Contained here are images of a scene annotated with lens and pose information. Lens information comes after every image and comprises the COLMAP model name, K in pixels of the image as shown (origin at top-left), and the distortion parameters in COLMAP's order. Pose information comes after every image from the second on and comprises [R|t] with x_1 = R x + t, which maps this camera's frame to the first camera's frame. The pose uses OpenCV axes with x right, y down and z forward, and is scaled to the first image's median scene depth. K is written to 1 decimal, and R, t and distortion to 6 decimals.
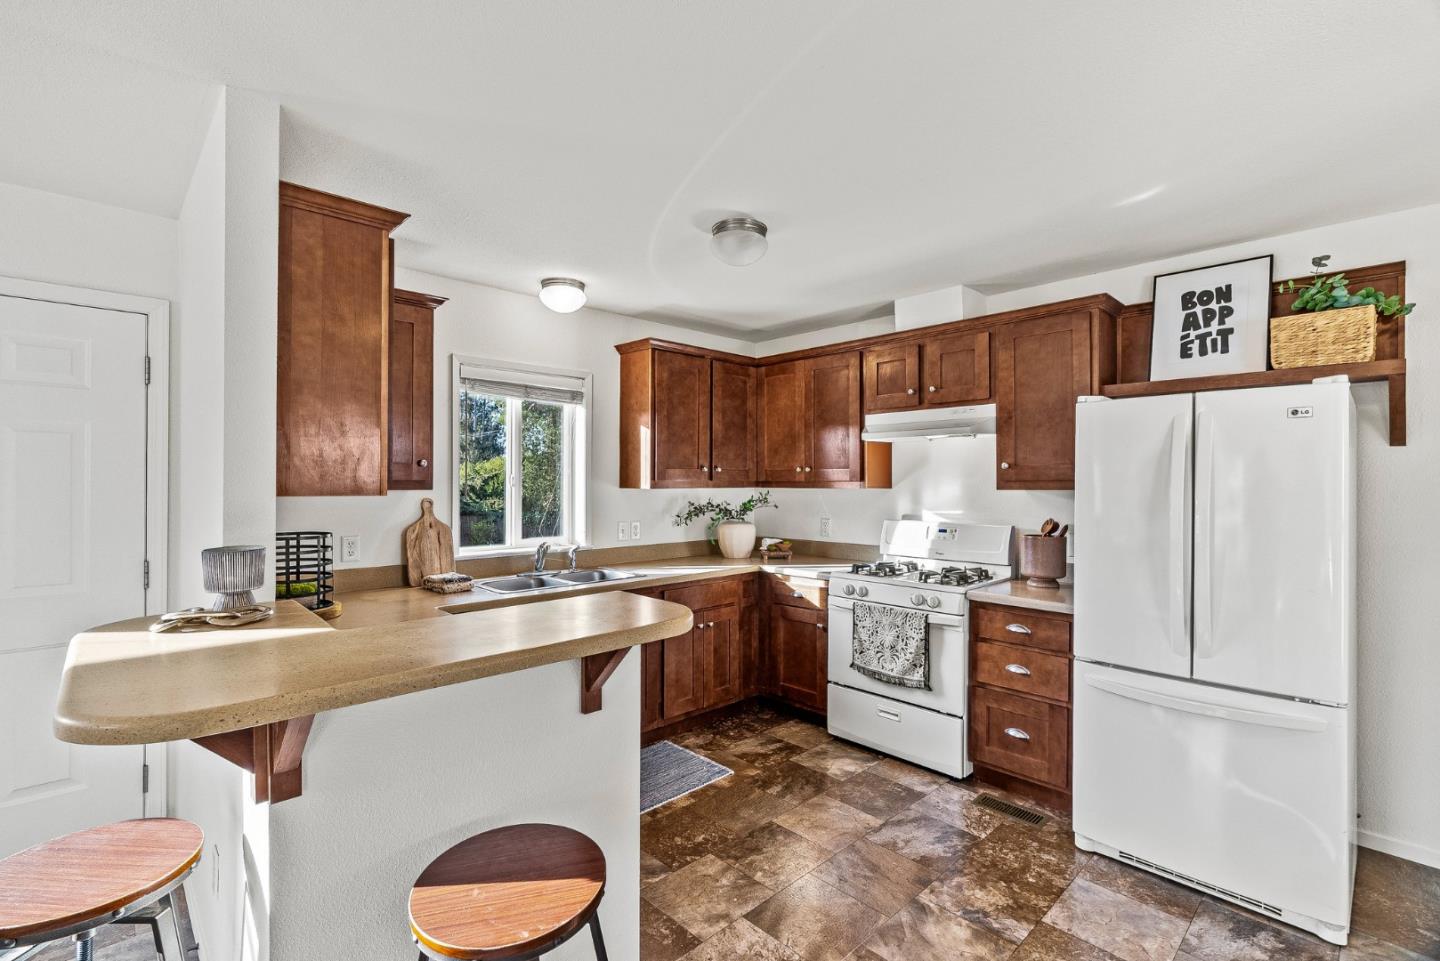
lens RADIAL K [[652.3, 0, 715.1], [0, 652.3, 477.7], [0, 0, 1]] dist [-0.004438, 0.000307]
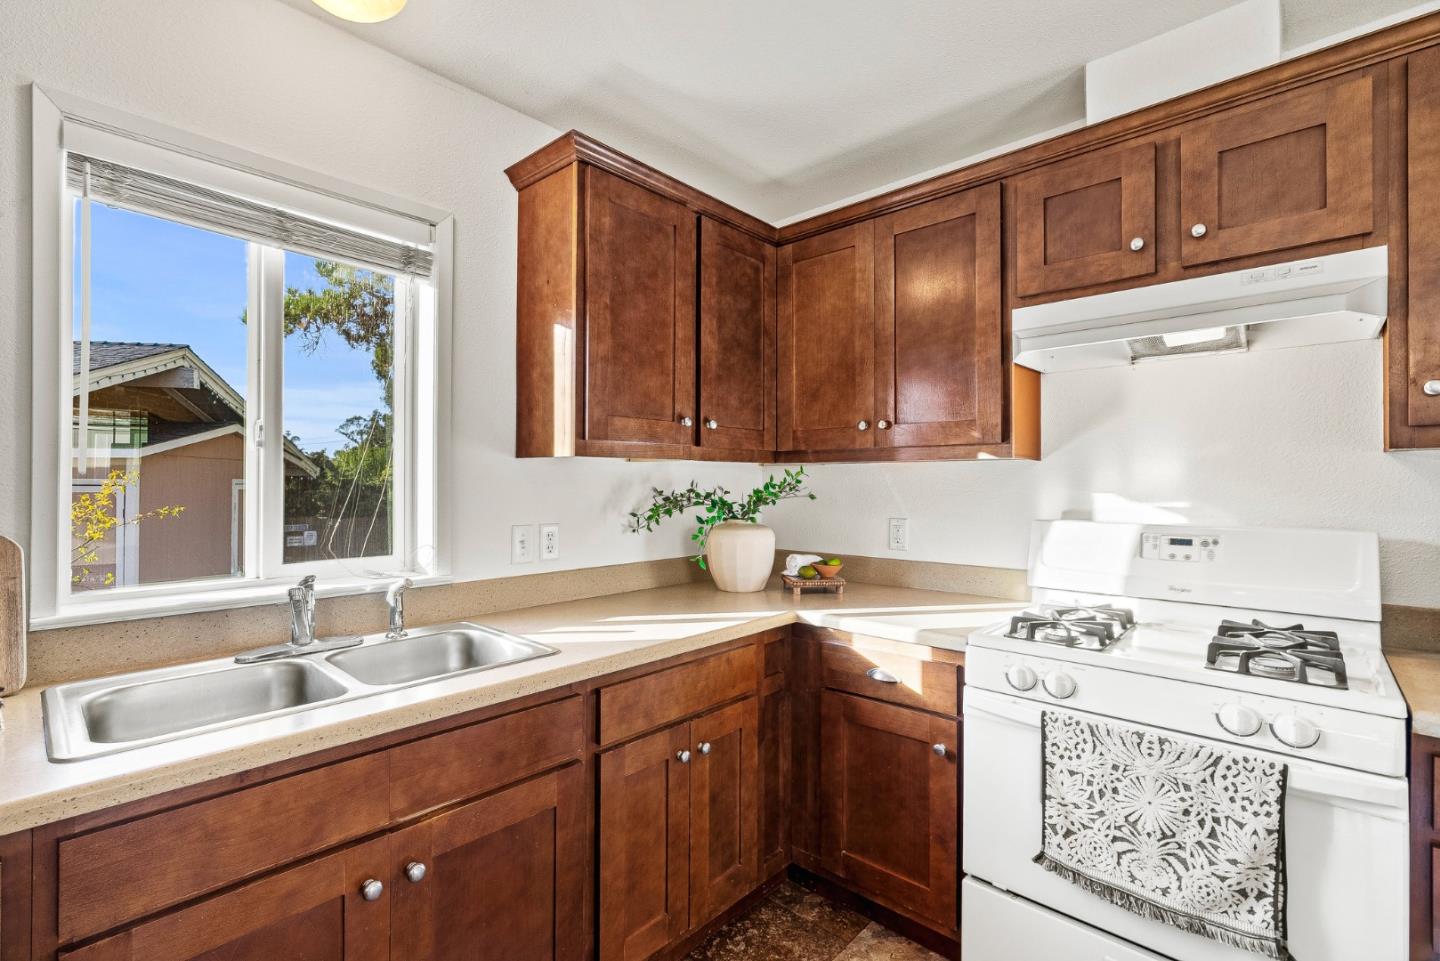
lens RADIAL K [[652.3, 0, 715.1], [0, 652.3, 477.7], [0, 0, 1]] dist [-0.004438, 0.000307]
pose [[0.997784, 0.001113, 0.066528, -0.027869], [-0.001030, 0.999999, -0.001292, 0.031887], [-0.066529, 0.001221, 0.997784, 0.501627]]
